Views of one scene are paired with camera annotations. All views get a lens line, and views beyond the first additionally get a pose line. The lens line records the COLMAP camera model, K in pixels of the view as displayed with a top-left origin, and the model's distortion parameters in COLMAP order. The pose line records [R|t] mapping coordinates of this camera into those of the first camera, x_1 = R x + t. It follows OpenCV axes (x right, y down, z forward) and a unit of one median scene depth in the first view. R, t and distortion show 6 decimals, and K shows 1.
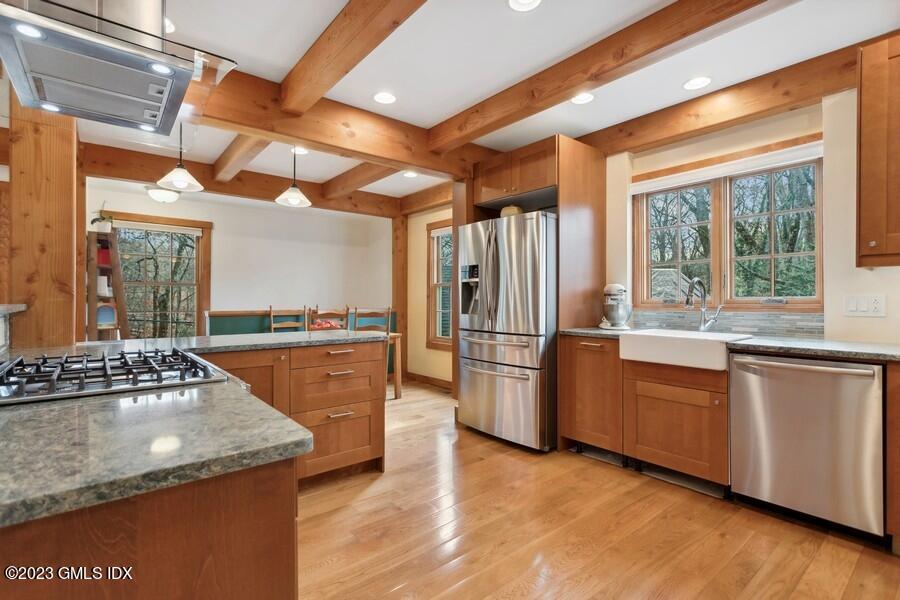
lens RADIAL K [[425.8, 0, 447.2], [0, 425.8, 300.9], [0, 0, 1]] dist [0.002034, 0.000179]
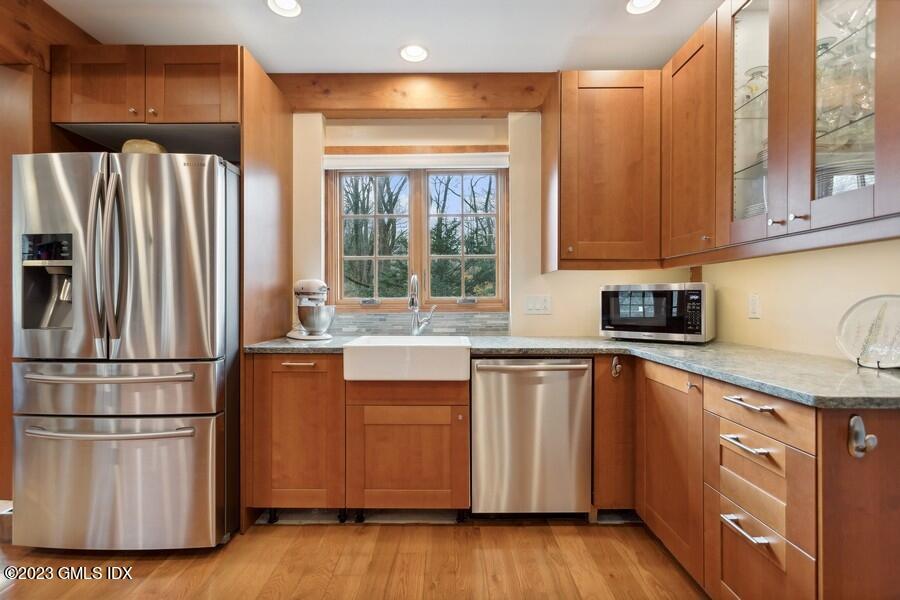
lens RADIAL K [[425.8, 0, 447.3], [0, 425.8, 298.8], [0, 0, 1]] dist [0.002034, 0.000179]
pose [[0.635983, -0.000215, 0.771703, -0.042218], [0.004809, 0.999982, -0.003684, -0.000948], [-0.771688, 0.006055, 0.635972, 0.345666]]
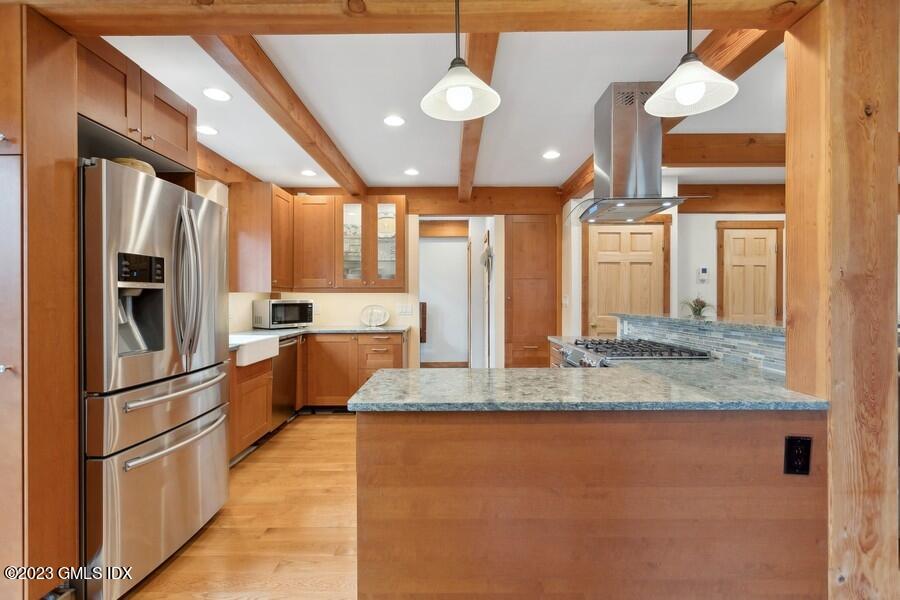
lens RADIAL K [[426.2, 0, 449.6], [0, 426.2, 298.0], [0, 0, 1]] dist [-0.001363, 0.001941]
pose [[-0.772599, -0.000892, 0.634894, -0.620910], [0.003850, 0.999974, 0.006091, -0.039880], [-0.634883, 0.007150, -0.772575, 1.326211]]
